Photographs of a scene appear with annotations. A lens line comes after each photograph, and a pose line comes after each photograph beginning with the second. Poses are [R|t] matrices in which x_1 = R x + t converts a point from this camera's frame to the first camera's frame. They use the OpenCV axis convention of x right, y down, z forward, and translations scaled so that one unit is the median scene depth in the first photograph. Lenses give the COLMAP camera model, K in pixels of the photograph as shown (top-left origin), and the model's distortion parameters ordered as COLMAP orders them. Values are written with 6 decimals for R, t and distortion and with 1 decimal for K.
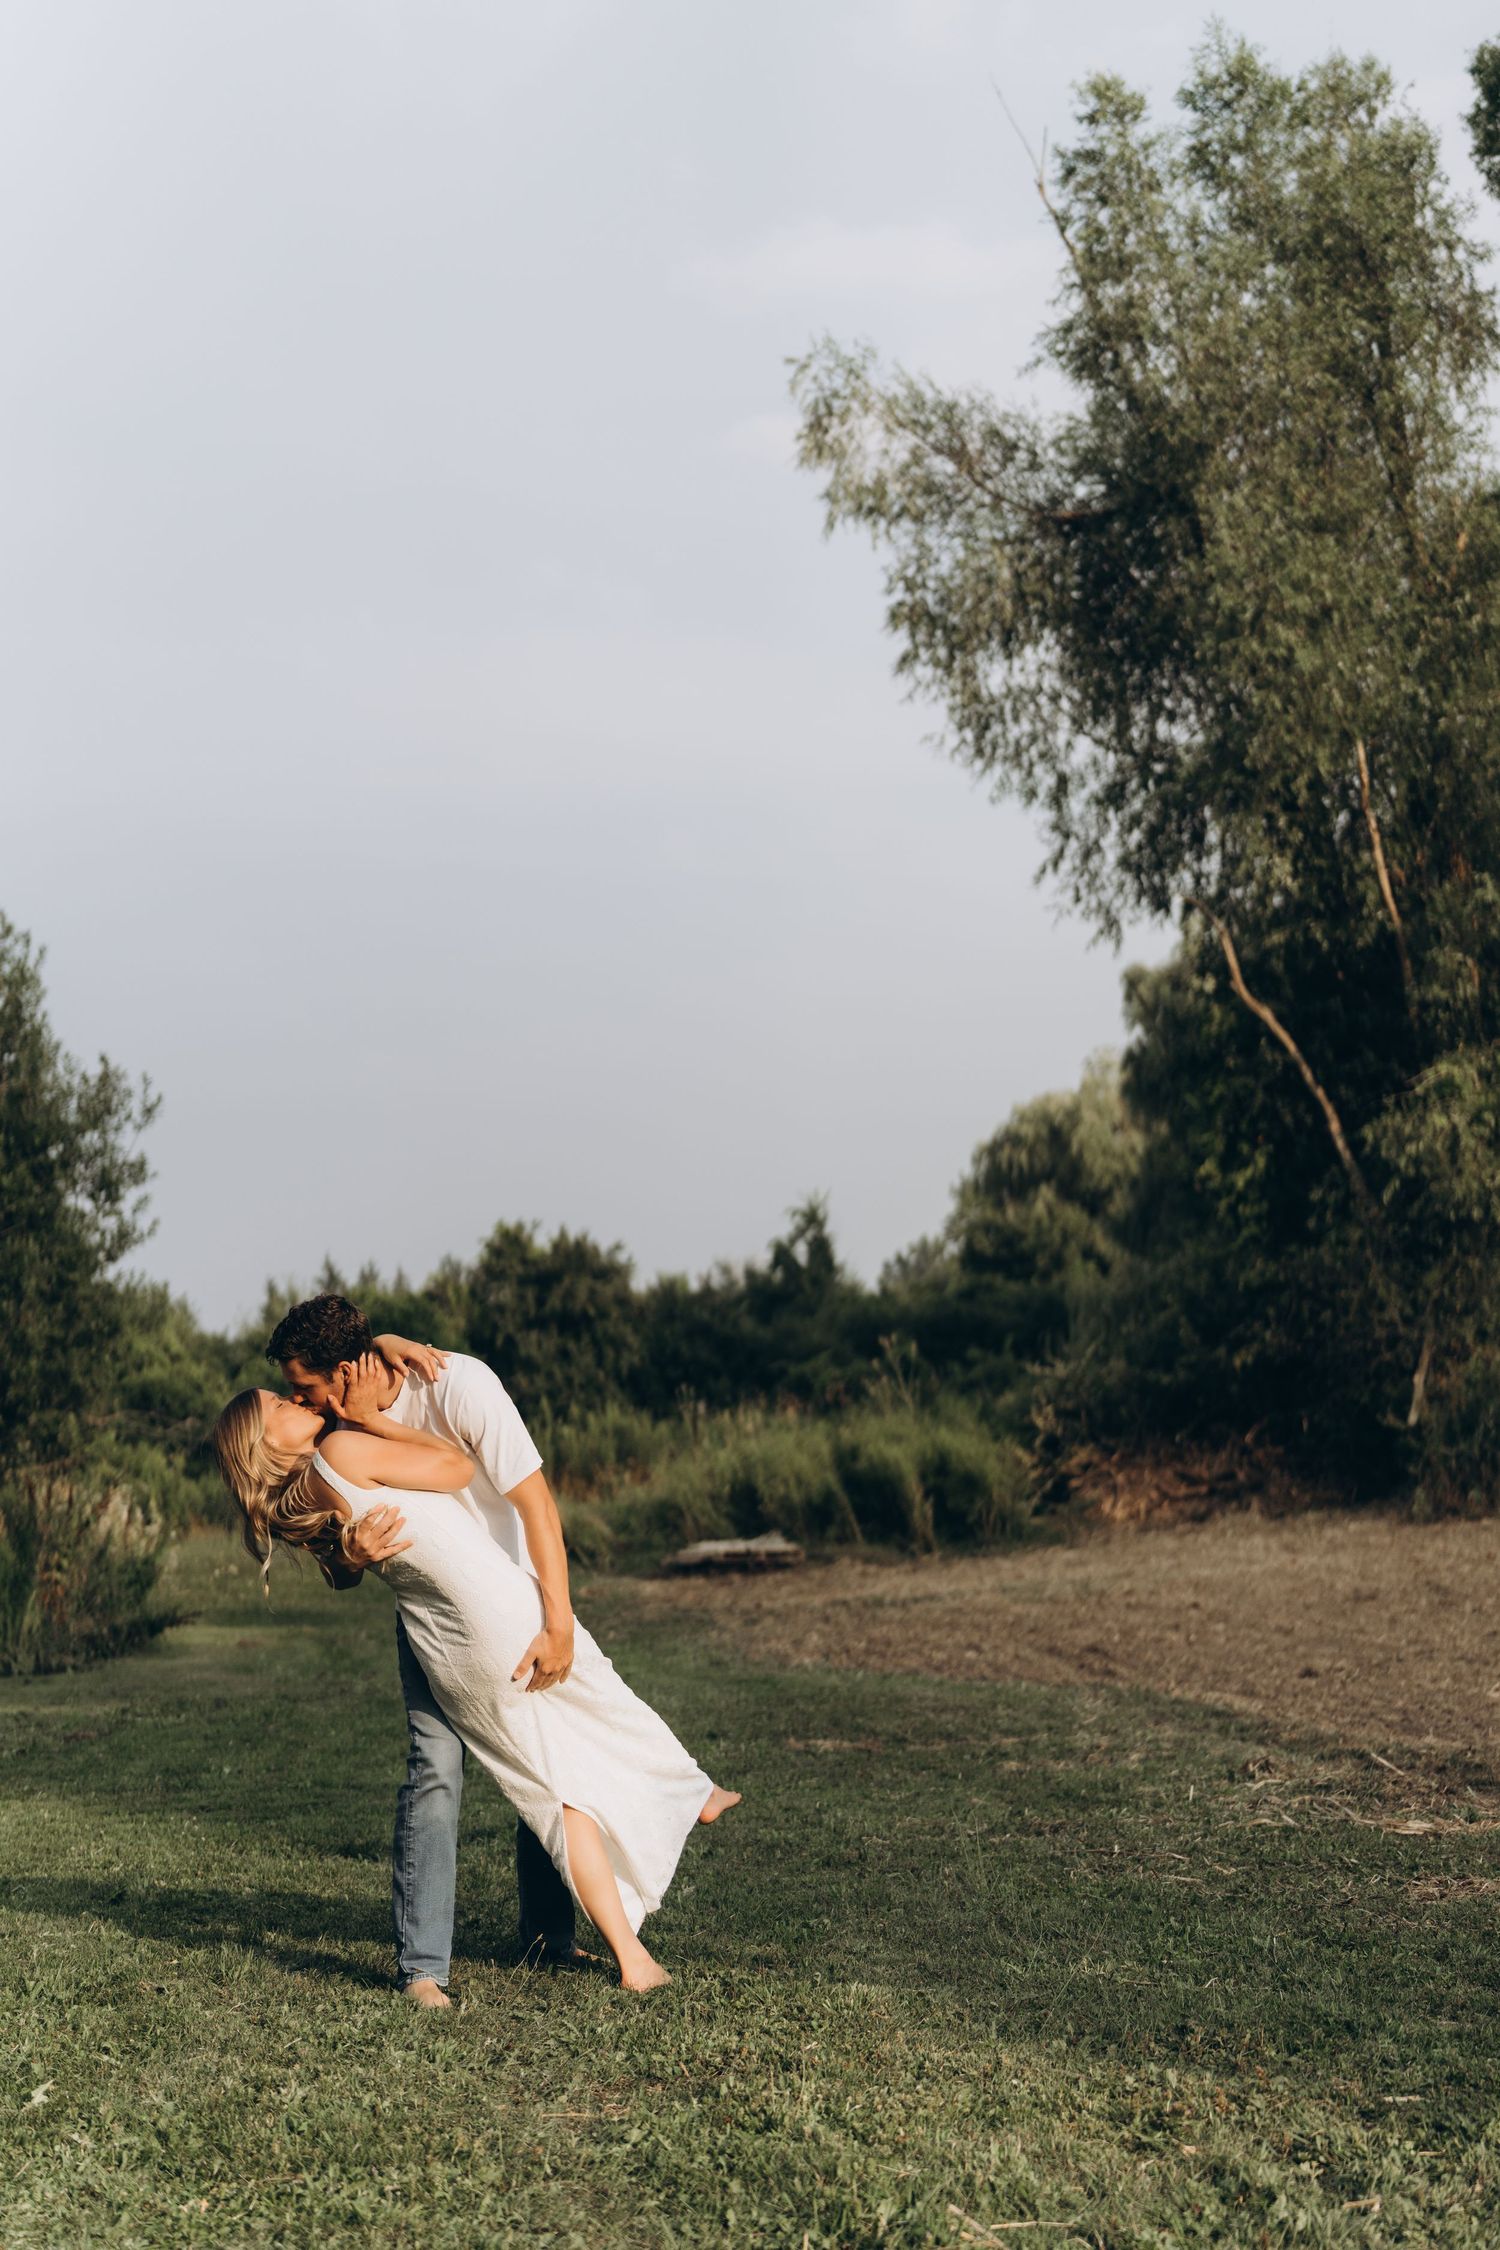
lens RADIAL K [[3149.4, 0, 782.7], [0, 3149.4, 1146.9], [0, 0, 1]] dist [0.119713, 0.017262]
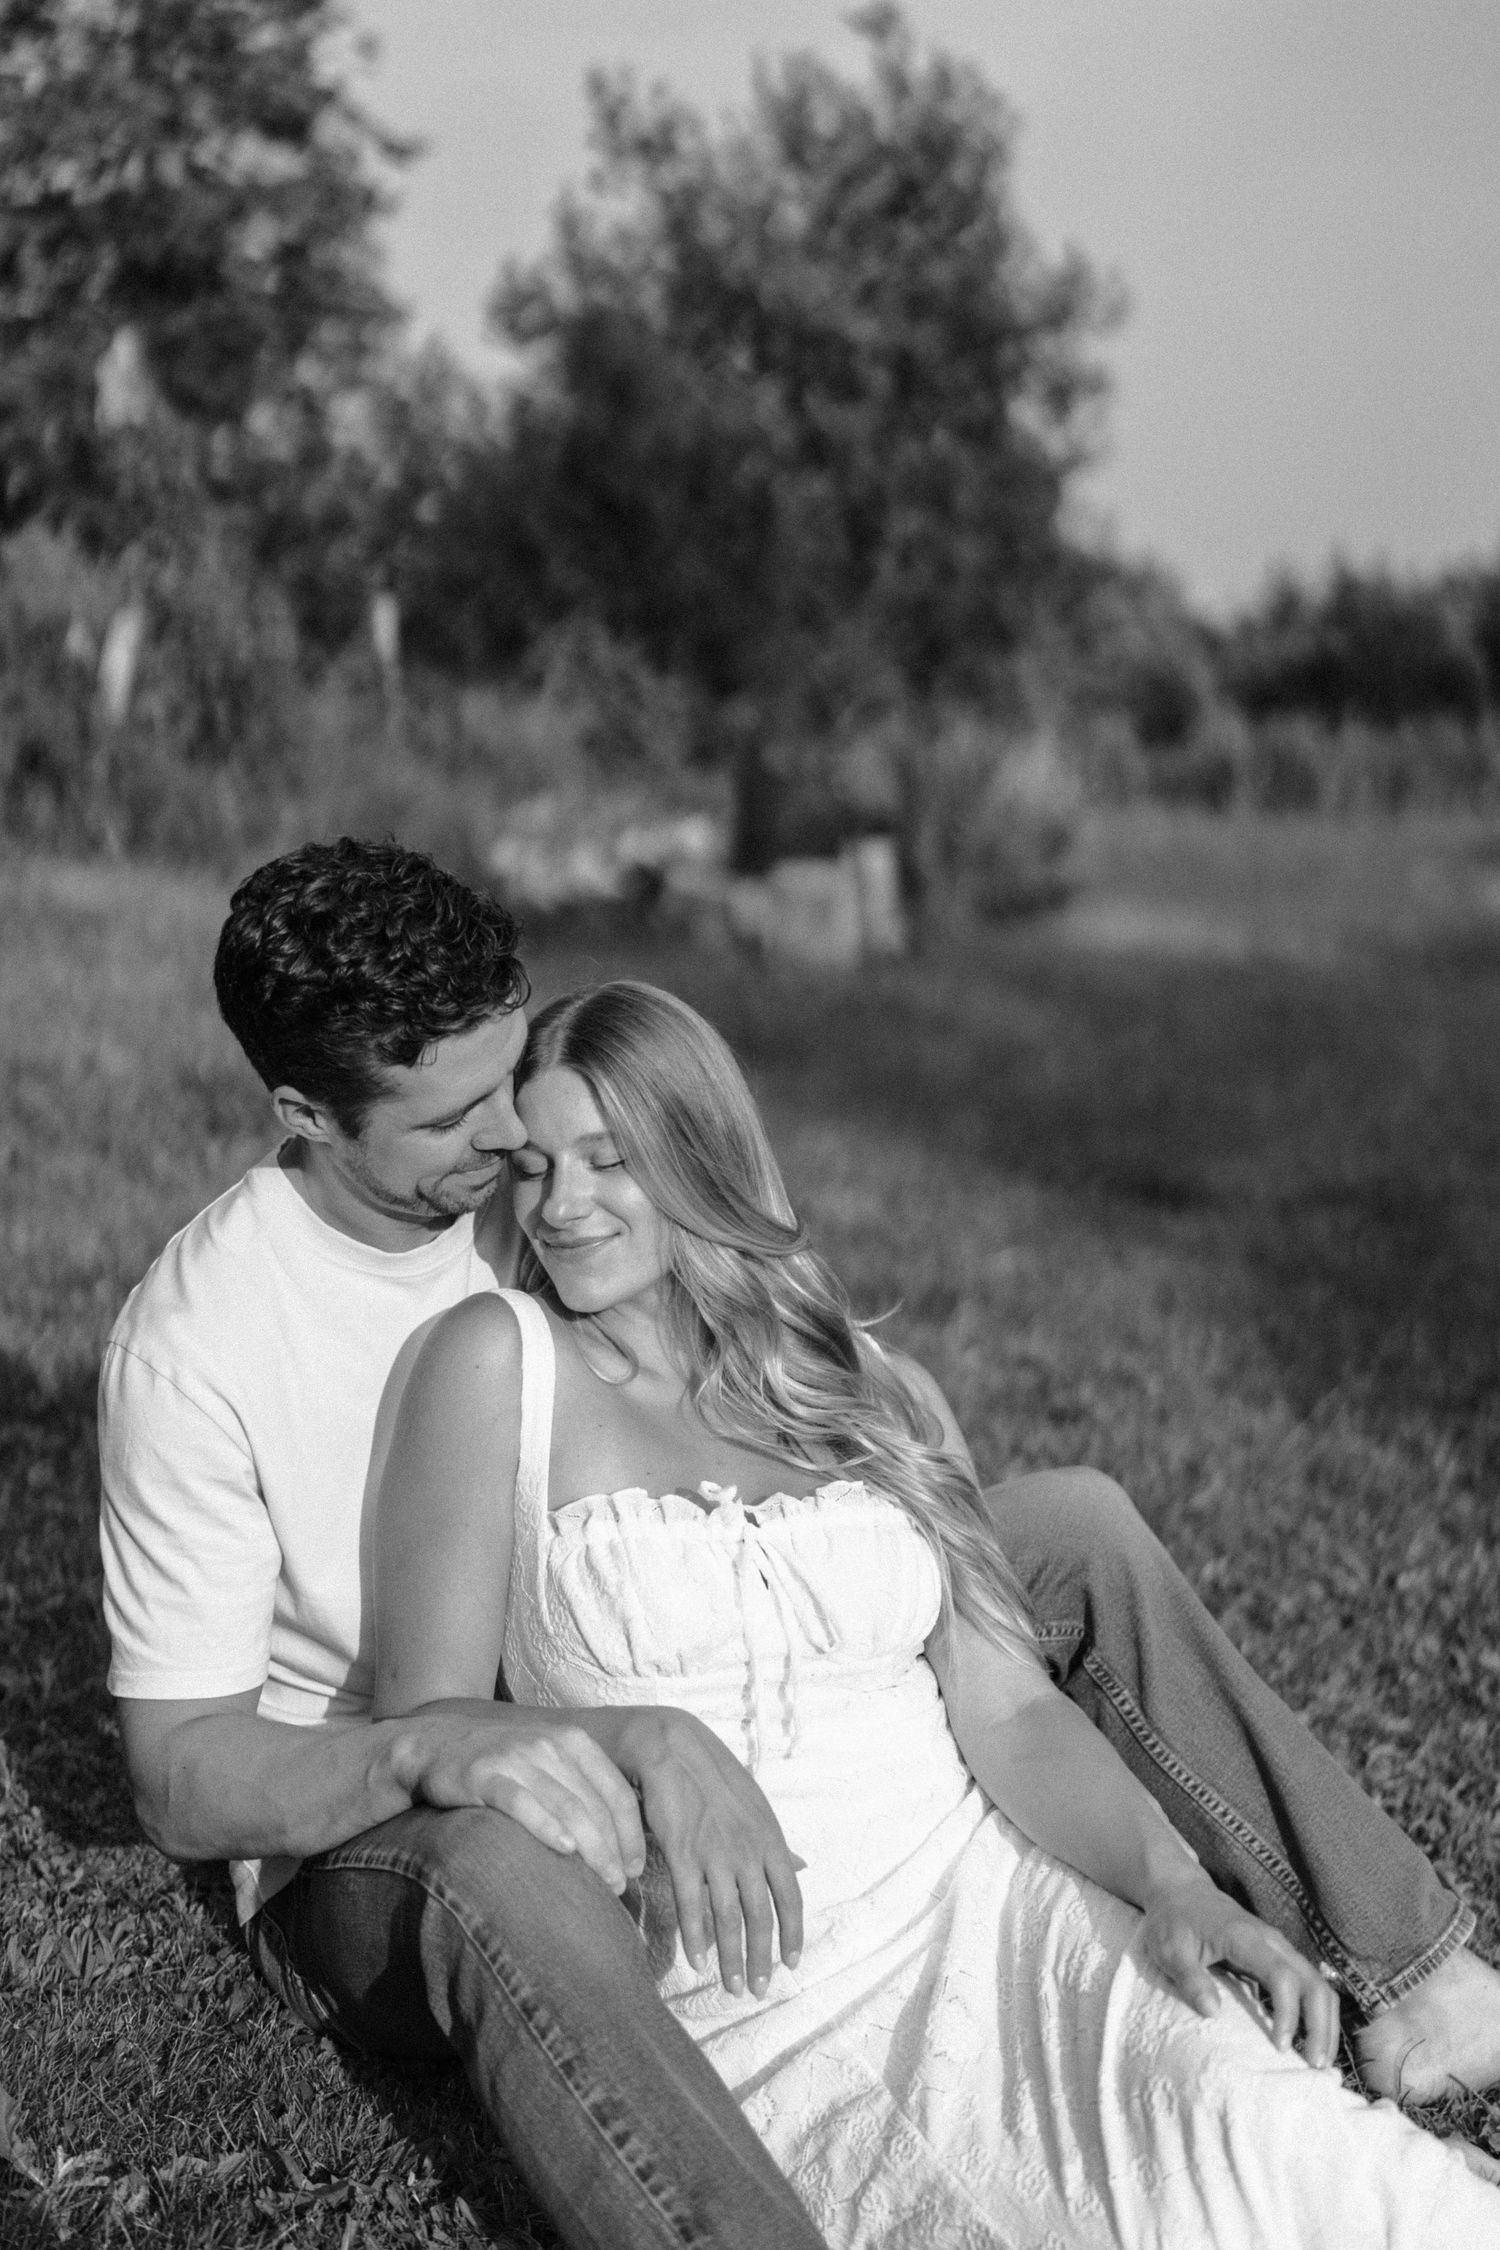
lens RADIAL K [[3218.5, 0, 750.0], [0, 3218.5, 1125.0], [0, 0, 1]] dist [-0.016572, -0.033591]
pose [[0.944872, 0.133497, -0.298992, -0.001517], [-0.068363, 0.973421, 0.218582, 0.019537], [0.320225, -0.186092, 0.928884, 0.109963]]
